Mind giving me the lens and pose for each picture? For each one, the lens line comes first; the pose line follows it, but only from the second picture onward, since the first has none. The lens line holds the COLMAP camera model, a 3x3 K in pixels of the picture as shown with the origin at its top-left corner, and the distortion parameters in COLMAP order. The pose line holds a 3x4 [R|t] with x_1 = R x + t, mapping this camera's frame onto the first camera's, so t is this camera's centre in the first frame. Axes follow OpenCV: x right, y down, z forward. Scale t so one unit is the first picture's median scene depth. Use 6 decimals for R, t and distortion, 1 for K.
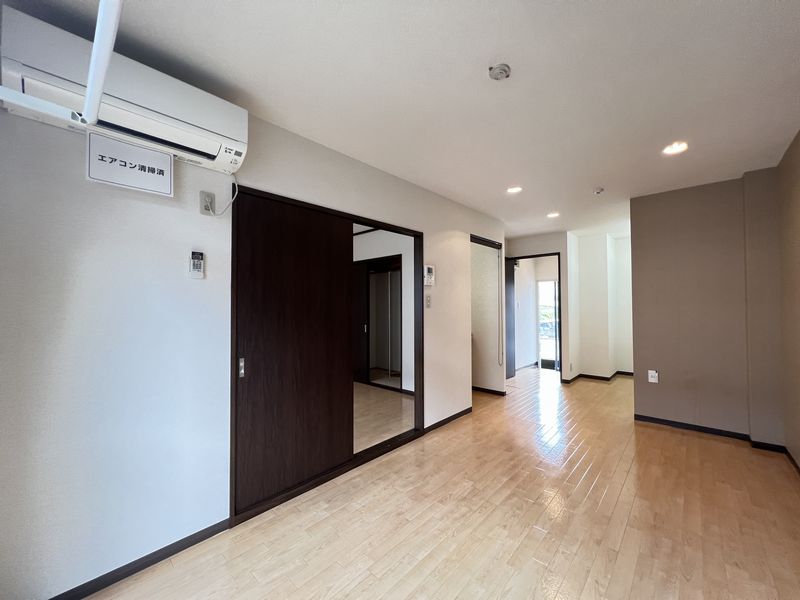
lens RADIAL K [[318.3, 0, 395.0], [0, 318.3, 293.6], [0, 0, 1]] dist [-0.003766, -0.000488]
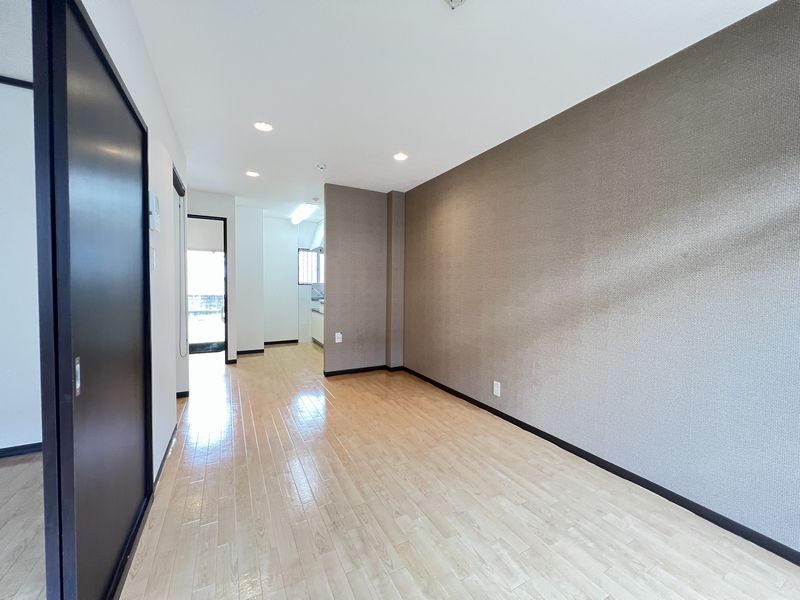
lens RADIAL K [[318.3, 0, 403.0], [0, 318.3, 296.8], [0, 0, 1]] dist [-0.003766, -0.000488]
pose [[0.316009, -0.022660, 0.948486, -0.298431], [-0.052593, 0.997759, 0.041359, 0.047529], [-0.947297, -0.062953, 0.314109, 0.445782]]
